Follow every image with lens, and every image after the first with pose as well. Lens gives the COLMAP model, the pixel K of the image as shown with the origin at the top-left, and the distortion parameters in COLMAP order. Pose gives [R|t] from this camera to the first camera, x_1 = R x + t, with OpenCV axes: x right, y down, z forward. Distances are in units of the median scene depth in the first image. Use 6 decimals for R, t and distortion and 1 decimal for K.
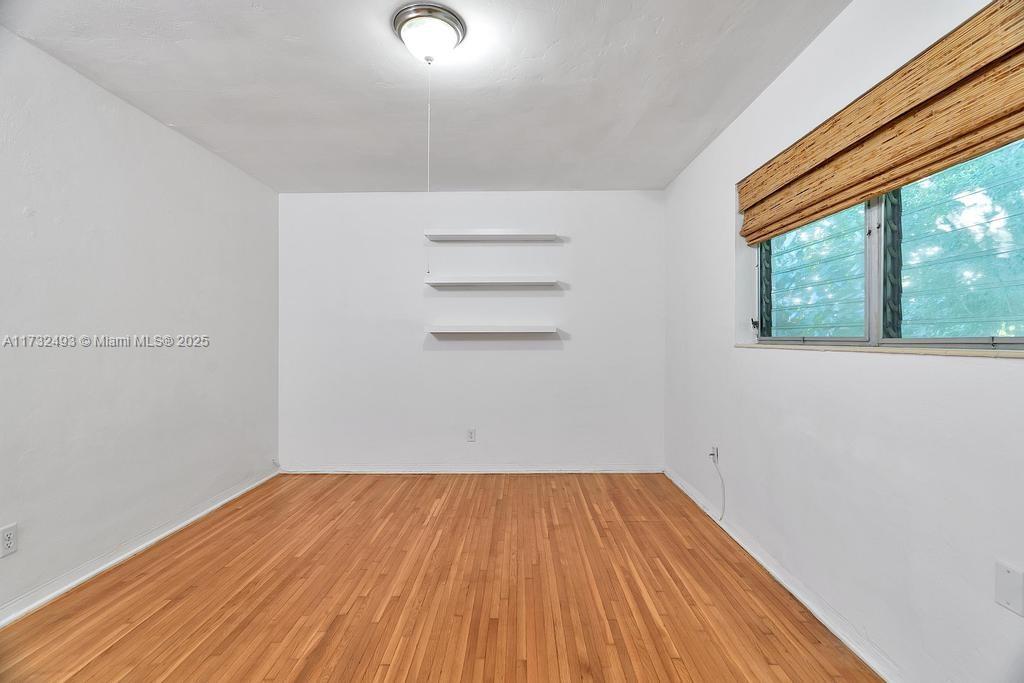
lens RADIAL K [[477.3, 0, 511.8], [0, 477.3, 338.4], [0, 0, 1]] dist [-0.009405, 0.005176]
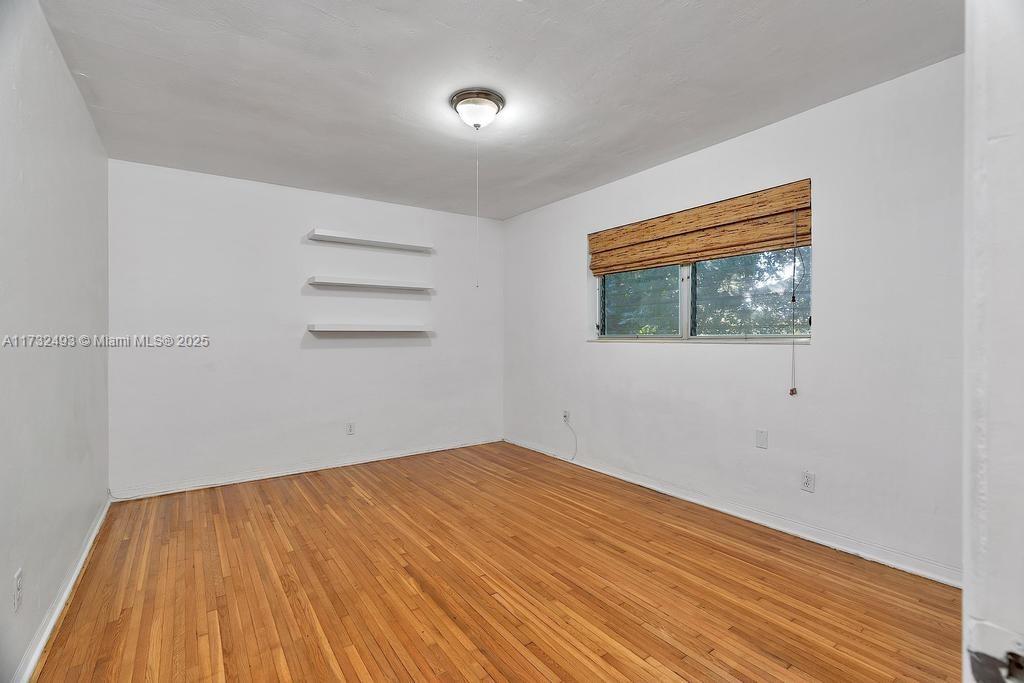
lens RADIAL K [[477.3, 0, 516.1], [0, 477.3, 338.7], [0, 0, 1]] dist [-0.009405, 0.005176]
pose [[0.810974, -0.005498, 0.585056, -0.620639], [0.002644, 0.999980, 0.005733, -0.001011], [-0.585076, -0.003103, 0.810973, -0.103141]]
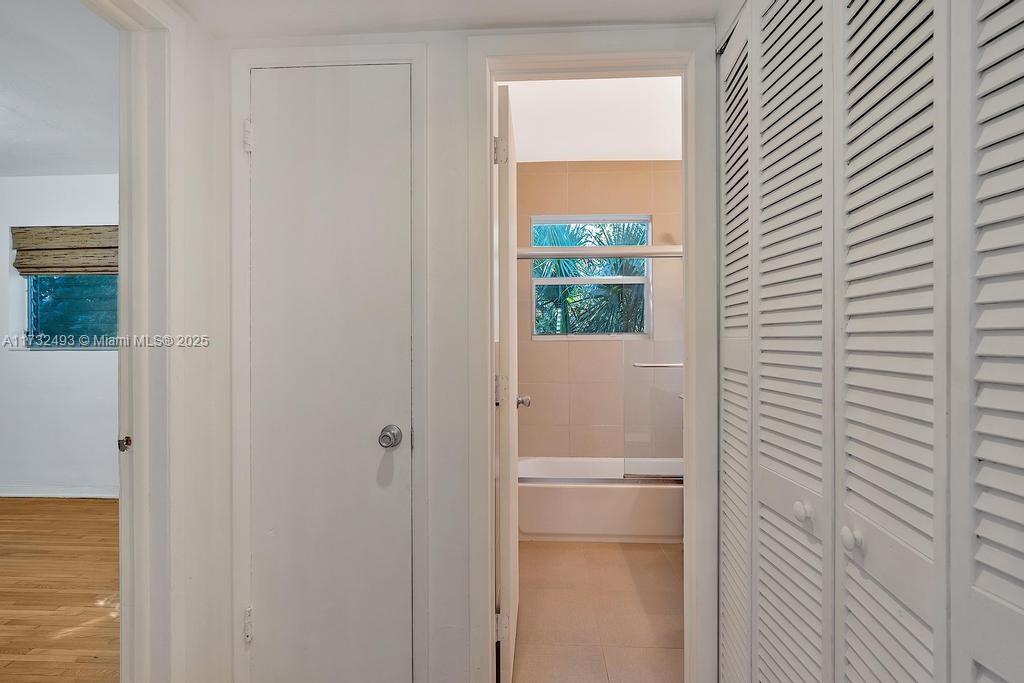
lens RADIAL K [[504.3, 0, 507.4], [0, 504.3, 342.5], [0, 0, 1]] dist [-0.011857, 0.004541]
pose [[0.040127, 0.000640, 0.999194, -0.883850], [0.002683, 0.999996, -0.000748, 0.001532], [-0.999191, 0.002710, 0.040125, -0.445274]]
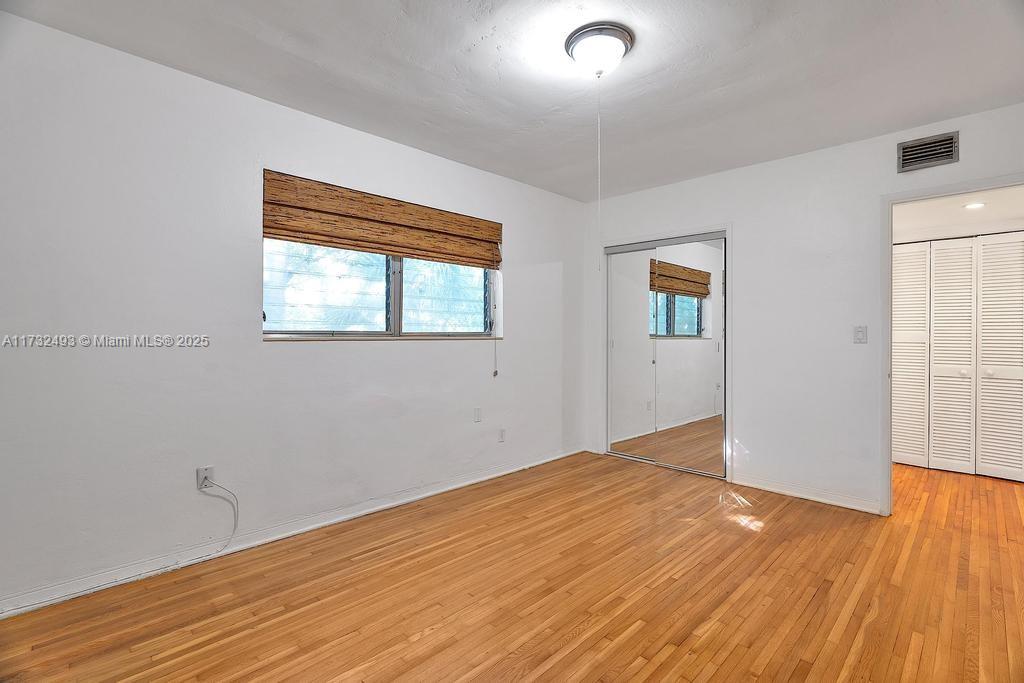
lens RADIAL K [[477.3, 0, 515.4], [0, 477.3, 334.9], [0, 0, 1]] dist [-0.009405, 0.005176]
pose [[-0.723992, -0.005966, 0.689782, -0.559617], [-0.005406, 0.999981, 0.002974, 0.000700], [-0.689787, -0.001576, -0.724011, 1.373954]]
